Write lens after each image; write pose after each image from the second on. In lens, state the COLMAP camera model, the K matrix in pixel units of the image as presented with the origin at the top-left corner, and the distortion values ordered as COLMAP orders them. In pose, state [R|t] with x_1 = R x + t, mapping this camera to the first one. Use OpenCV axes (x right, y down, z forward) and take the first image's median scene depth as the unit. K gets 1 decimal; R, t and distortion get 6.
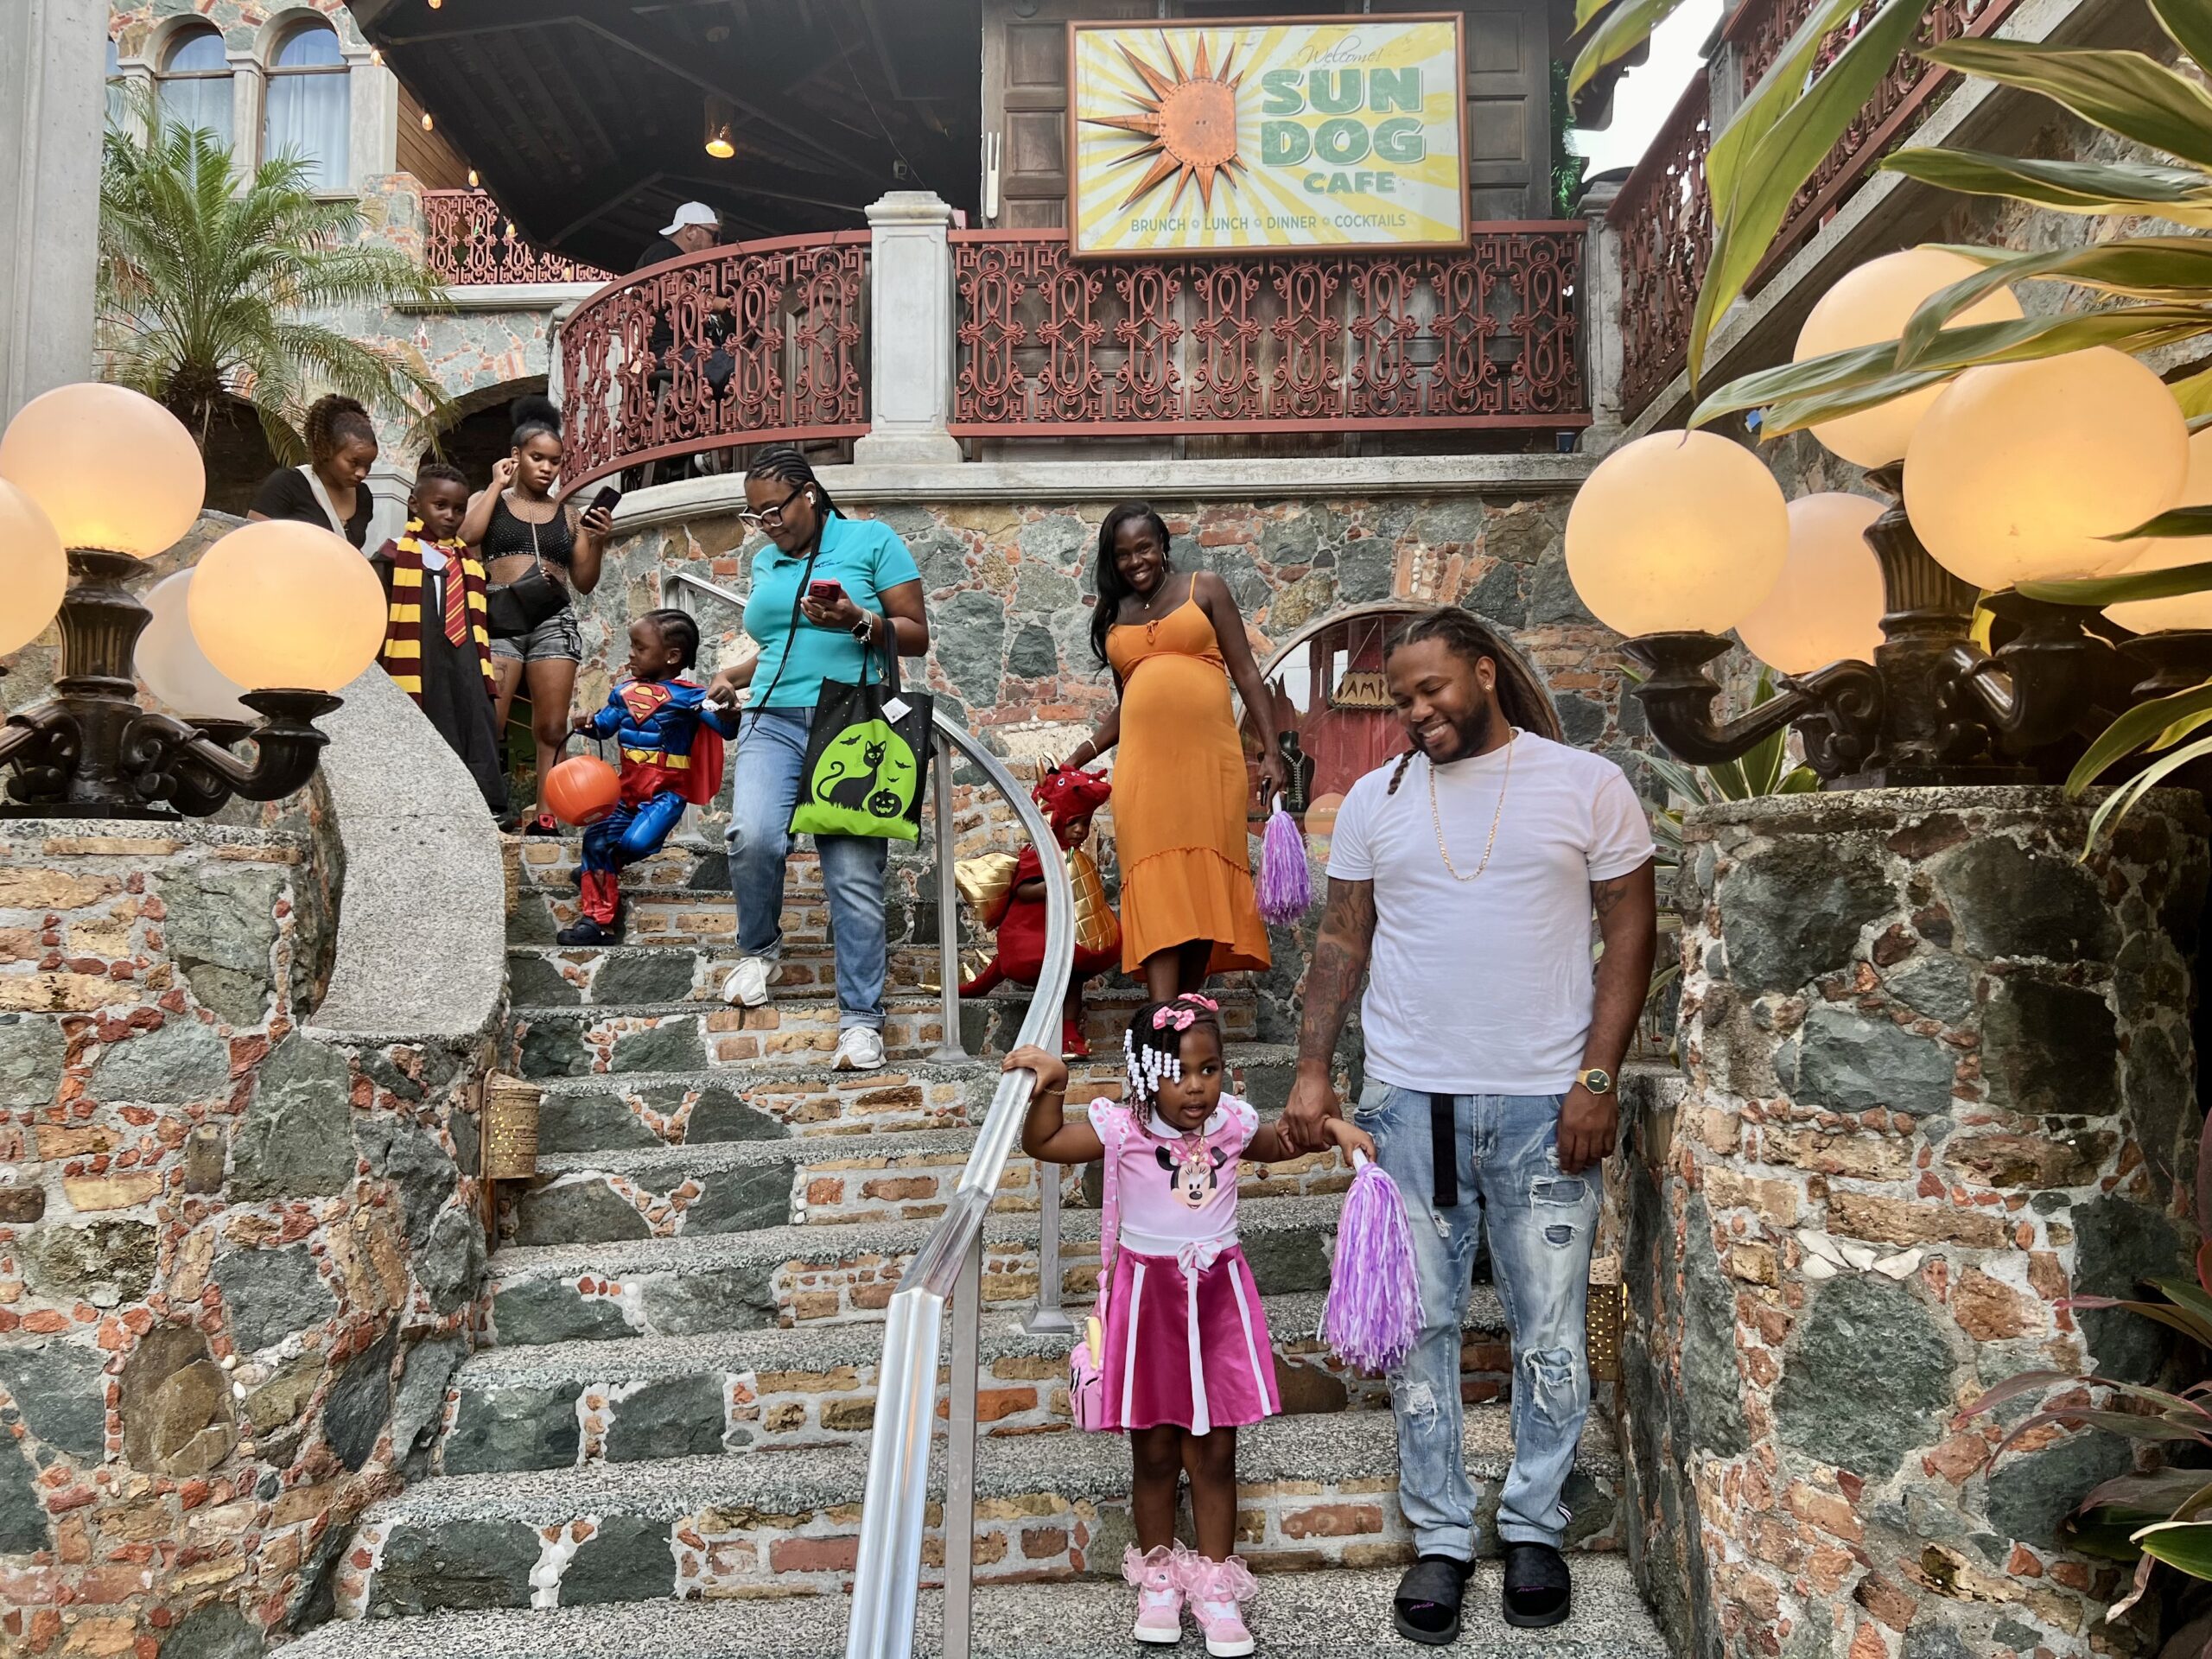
lens RADIAL K [[1590.4, 0, 1107.5], [0, 1590.4, 840.0], [0, 0, 1]] dist [0.031329, -0.043349]
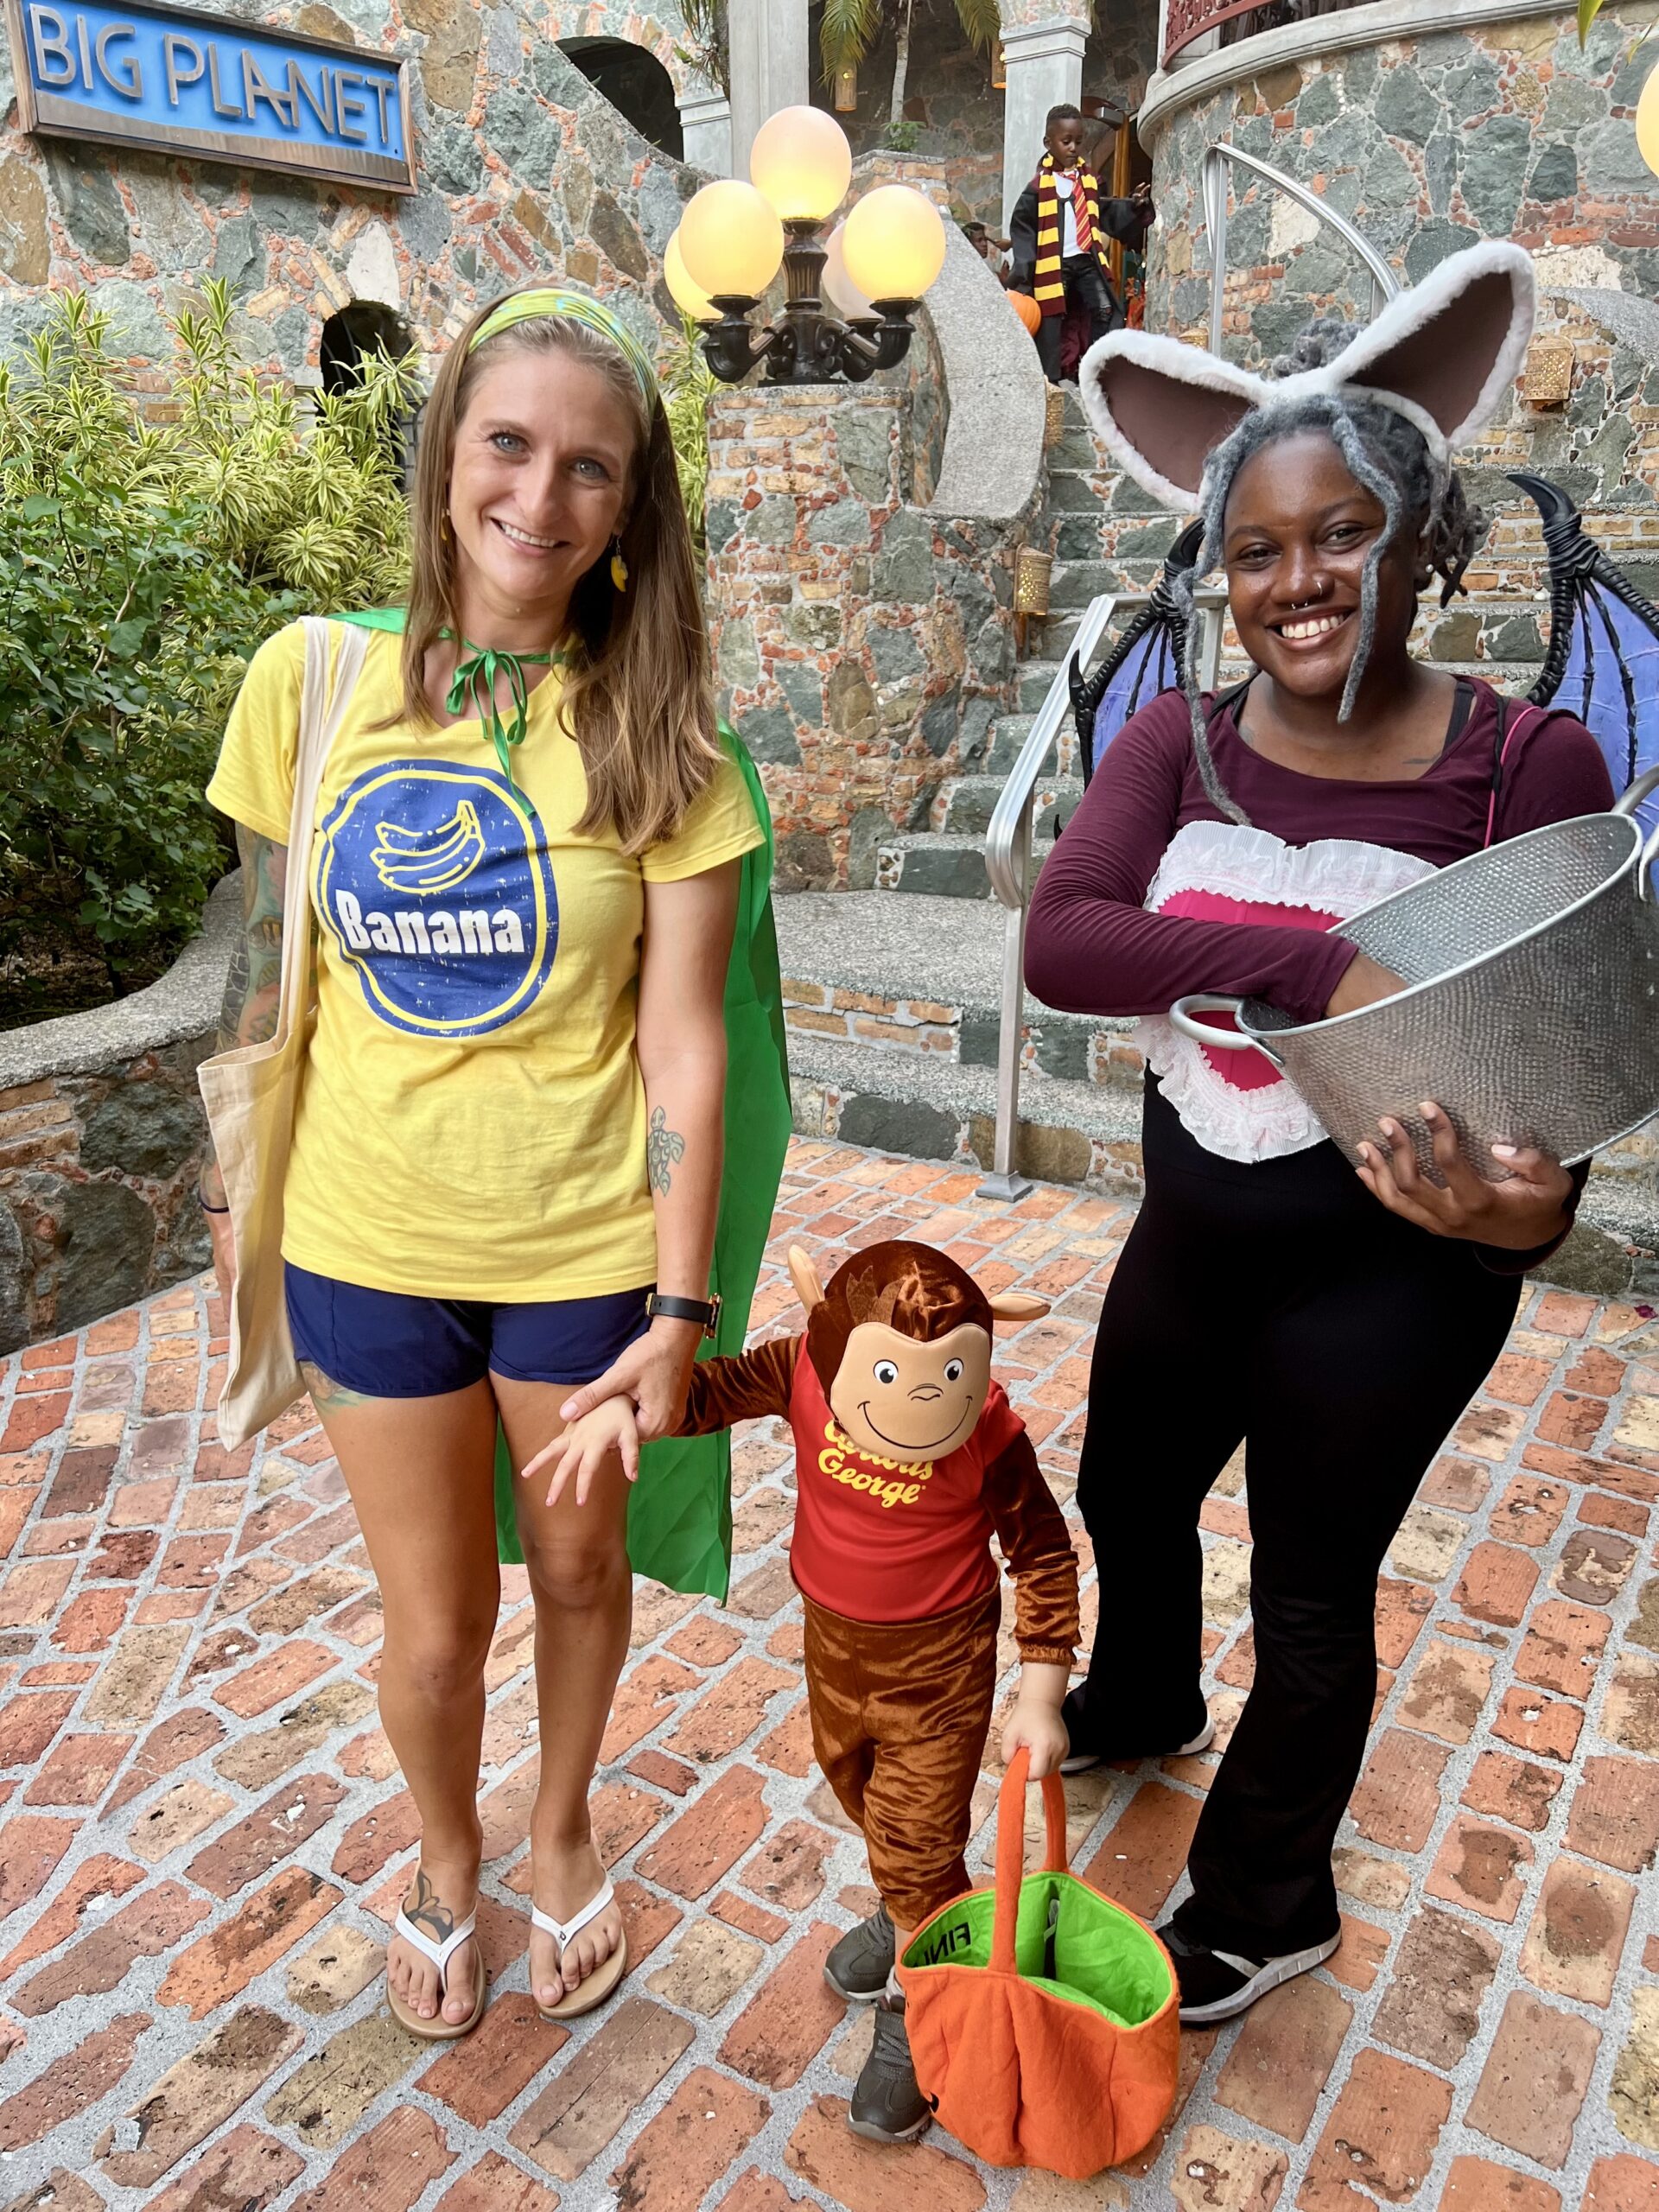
lens RADIAL K [[1590.4, 0, 832.7], [0, 1590.4, 1111.6], [0, 0, 1]] dist [0.031329, -0.043349]
pose [[0.831920, 0.182702, -0.523955, 0.493855], [0.047416, 0.917381, 0.395175, 0.027147], [0.552865, -0.353598, 0.754525, -0.647117]]
